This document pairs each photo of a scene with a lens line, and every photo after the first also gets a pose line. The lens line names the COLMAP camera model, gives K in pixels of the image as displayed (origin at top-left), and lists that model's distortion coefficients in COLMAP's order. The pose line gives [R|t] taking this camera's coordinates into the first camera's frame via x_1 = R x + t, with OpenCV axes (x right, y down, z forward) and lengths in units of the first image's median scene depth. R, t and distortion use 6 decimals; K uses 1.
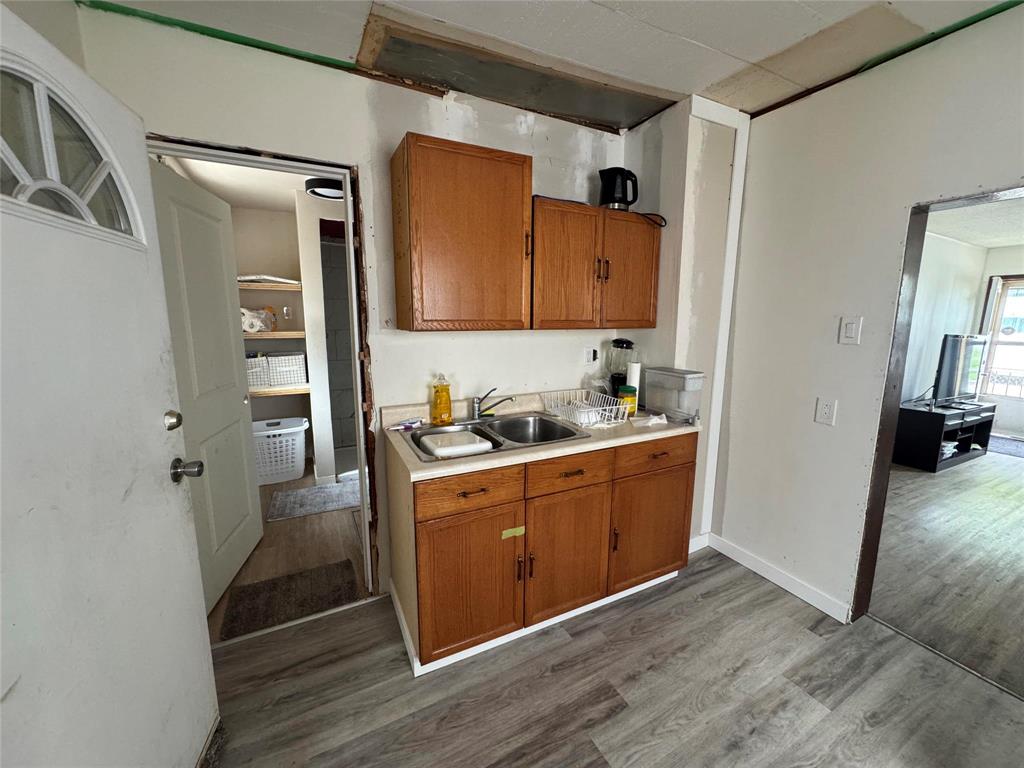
lens RADIAL K [[411.7, 0, 514.6], [0, 411.7, 381.2], [0, 0, 1]] dist [0.000105, 0.000441]
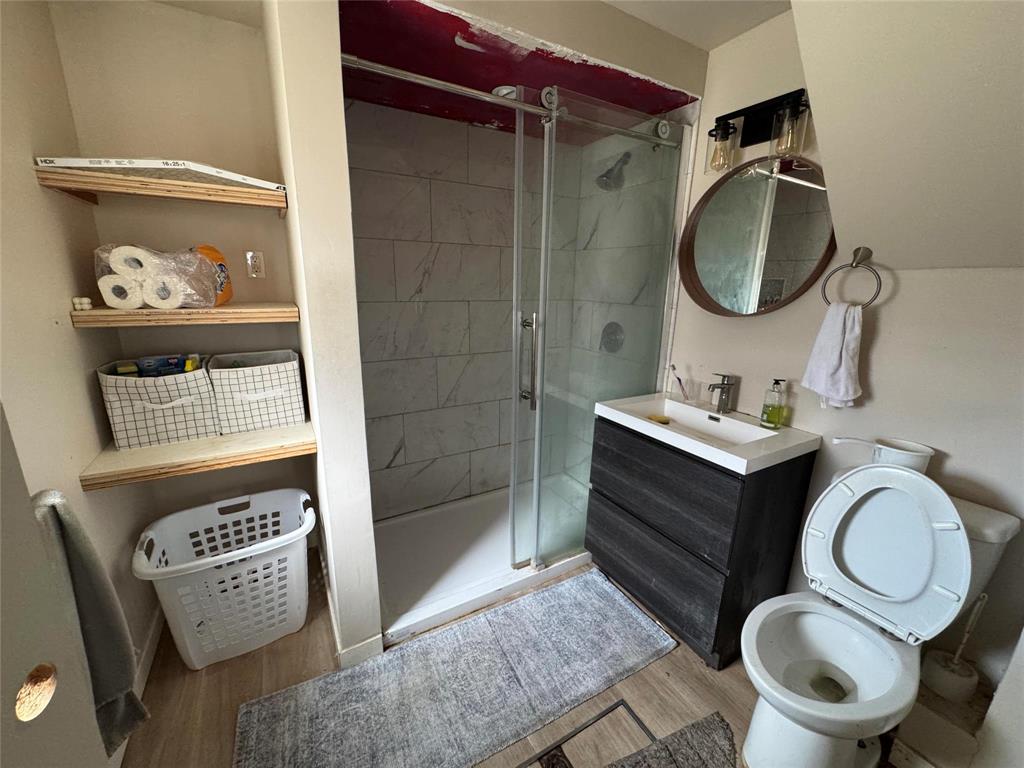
lens RADIAL K [[411.7, 0, 507.8], [0, 411.7, 387.8], [0, 0, 1]] dist [0.000105, 0.000441]
pose [[0.999655, 0.001198, 0.026227, -0.309020], [-0.003535, 0.996005, 0.089224, -0.078004], [-0.026016, -0.089286, 0.995666, 0.574119]]
